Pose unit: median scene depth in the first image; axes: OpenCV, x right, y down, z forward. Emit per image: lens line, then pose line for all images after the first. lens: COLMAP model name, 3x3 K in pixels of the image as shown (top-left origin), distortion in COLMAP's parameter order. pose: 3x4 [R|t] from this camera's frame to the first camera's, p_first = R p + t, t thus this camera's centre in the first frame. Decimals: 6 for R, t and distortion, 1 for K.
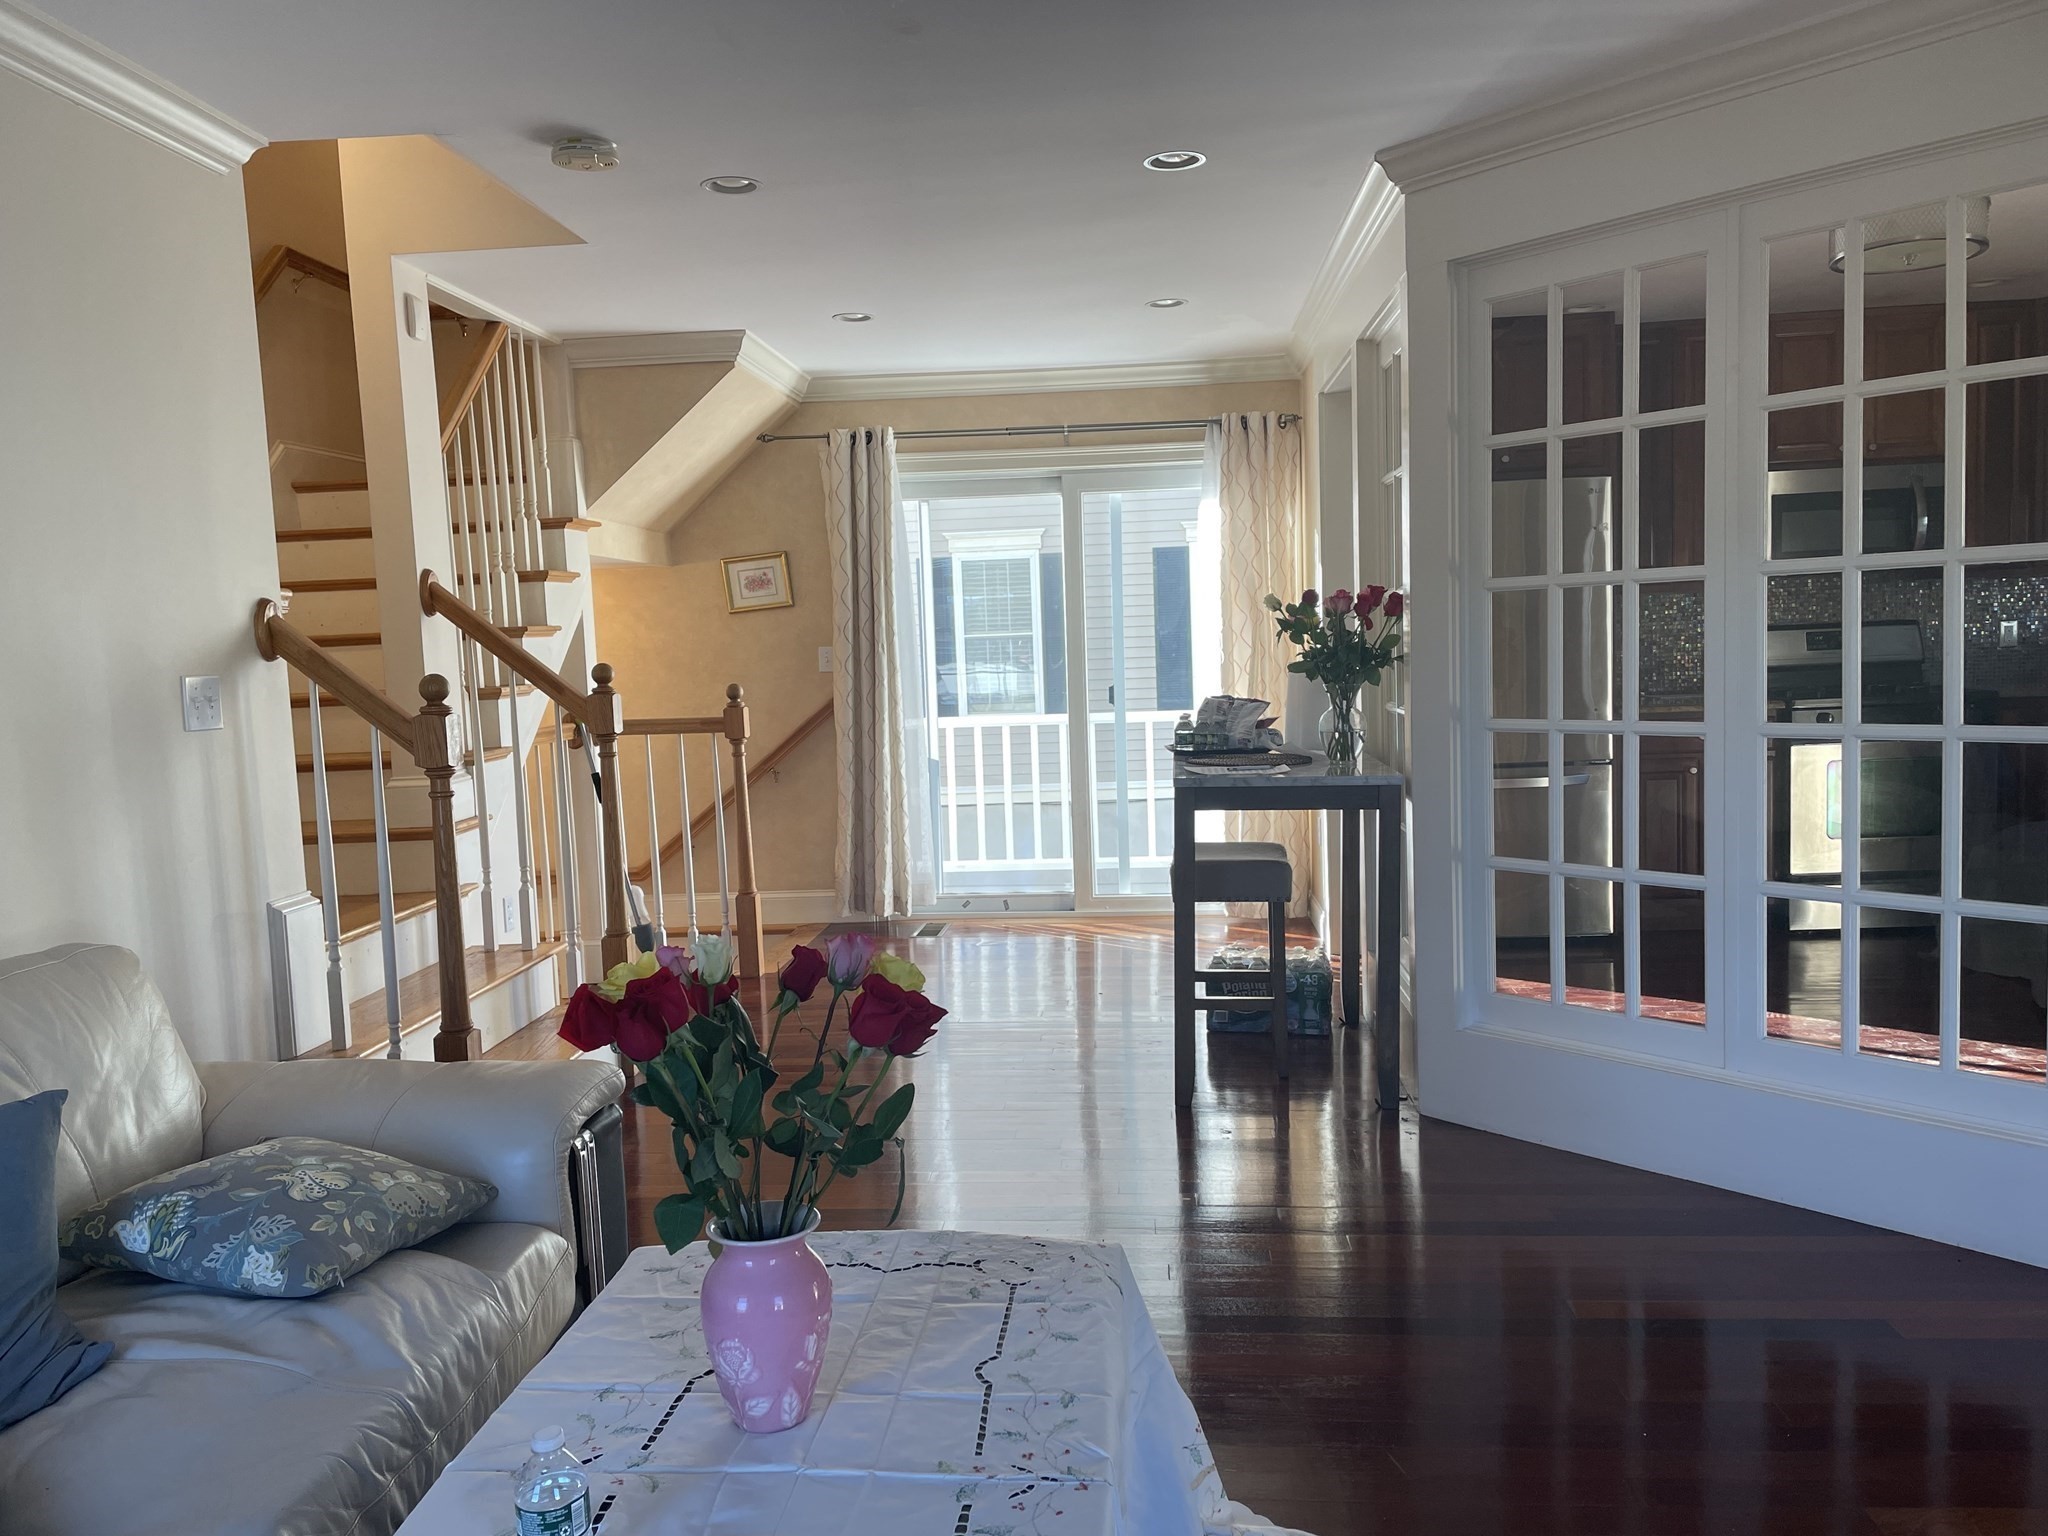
lens RADIAL K [[1536.1, 0, 1024.0], [0, 1536.1, 768.0], [0, 0, 1]] dist [0.072323, -0.099530]
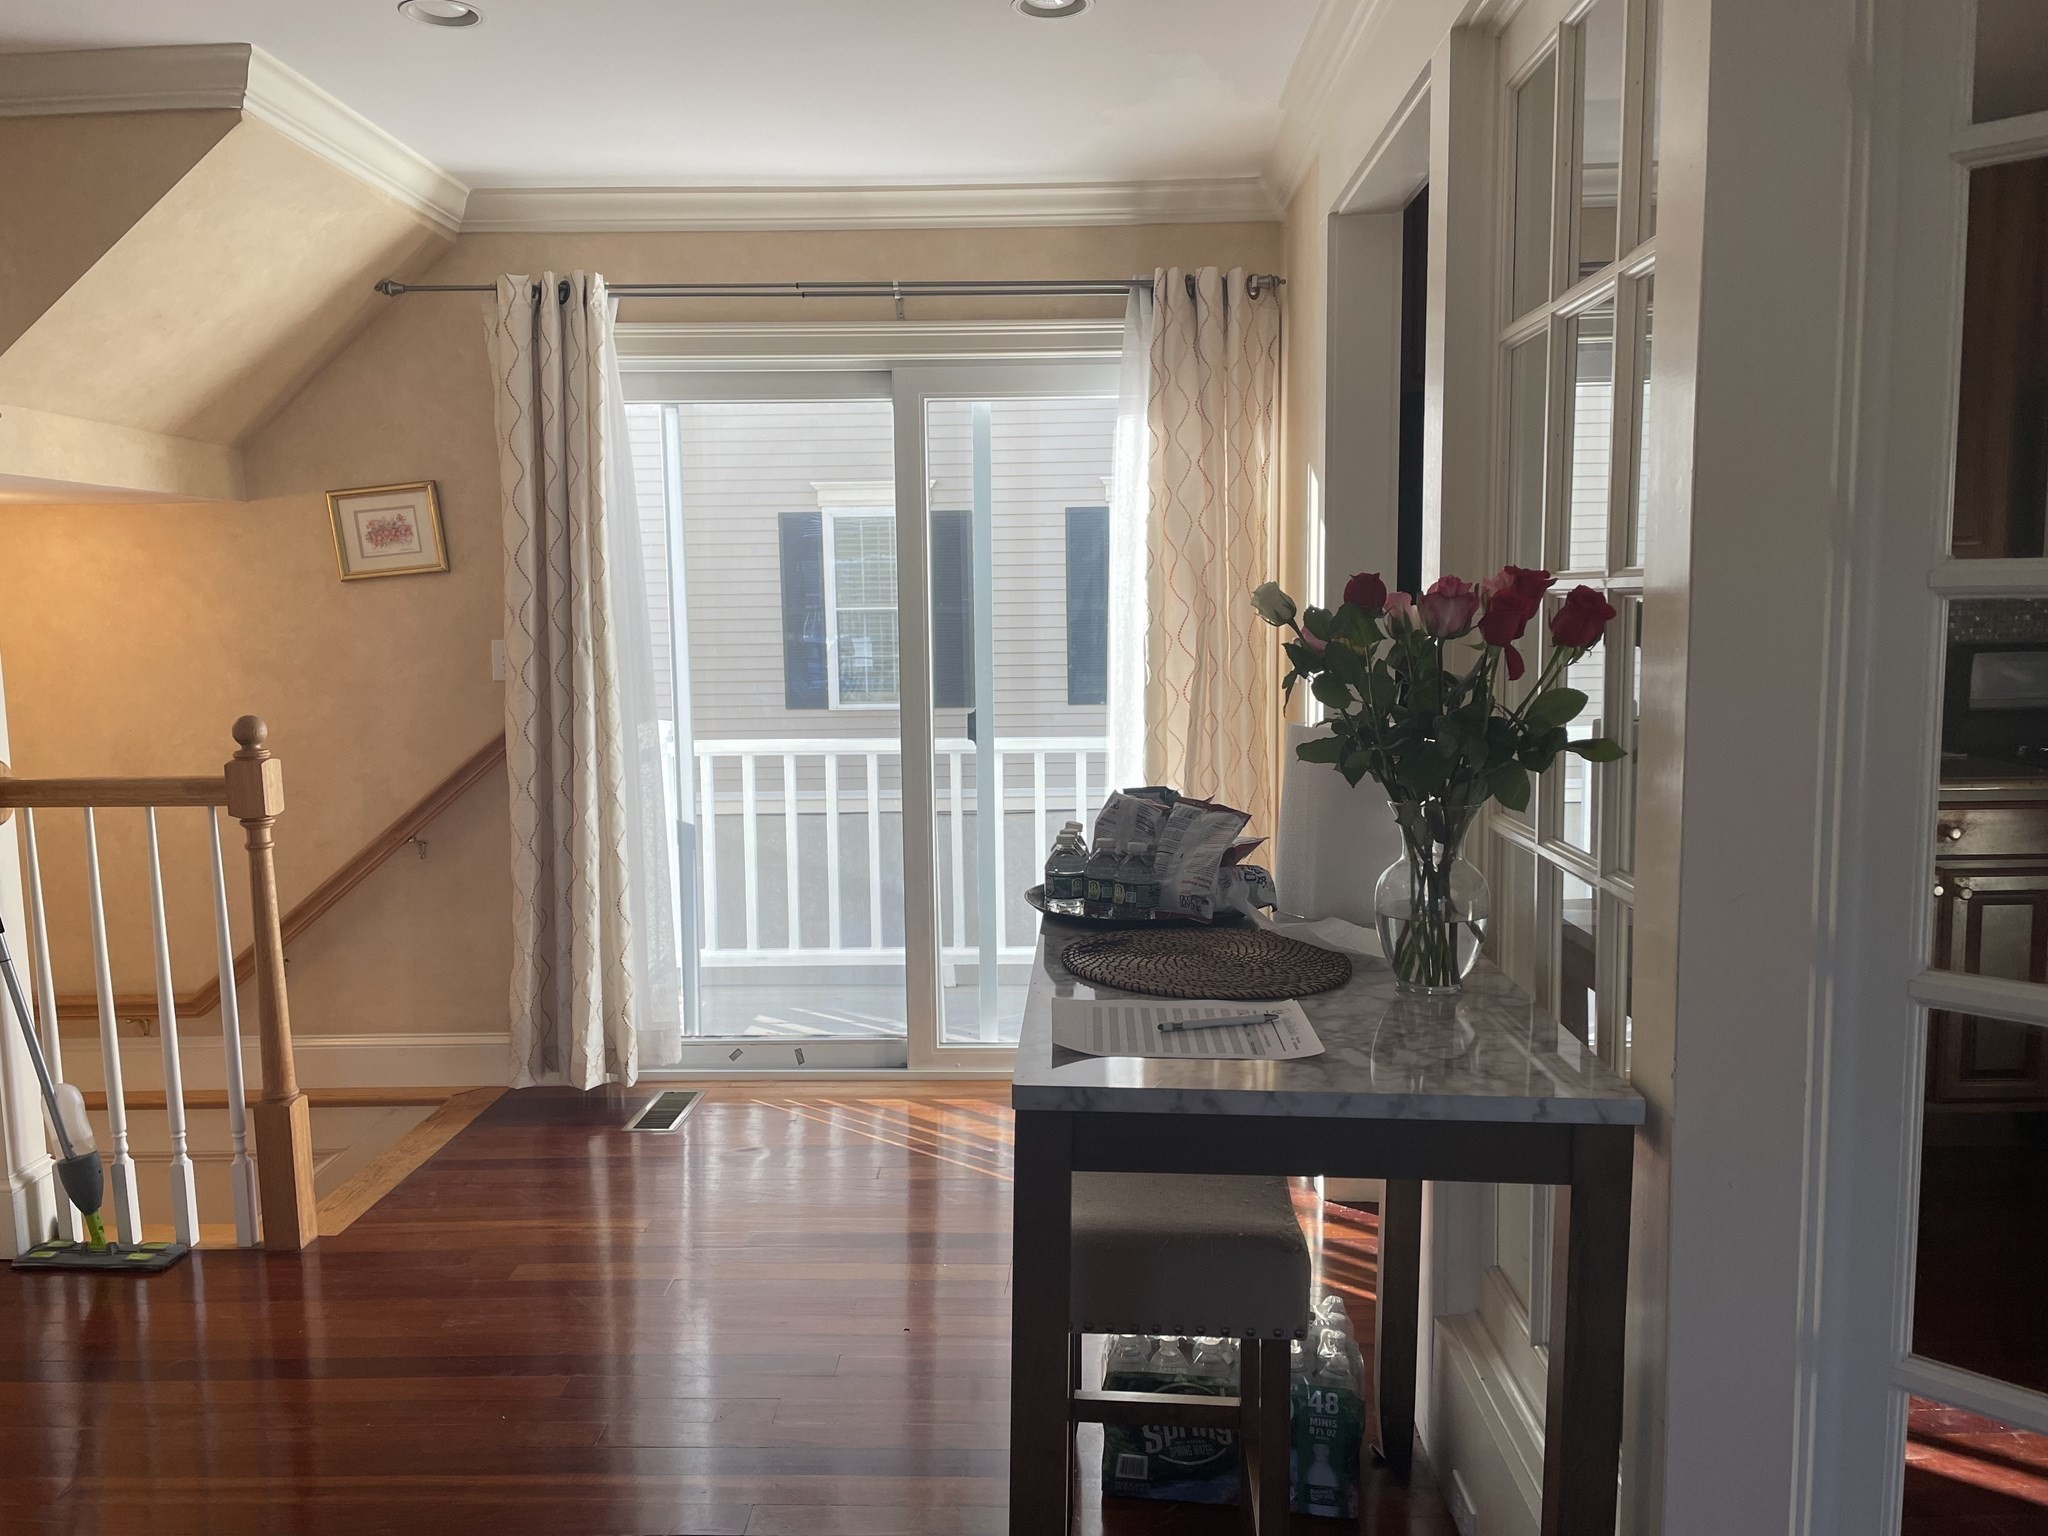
lens RADIAL K [[1563.4, 0, 1045.8], [0, 1563.4, 764.4], [0, 0, 1]] dist [0.066153, -0.108639]
pose [[0.997720, 0.016025, 0.065563, 0.049167], [-0.017157, 0.999713, 0.016749, -0.046783], [-0.065276, -0.017835, 0.997708, 0.389146]]
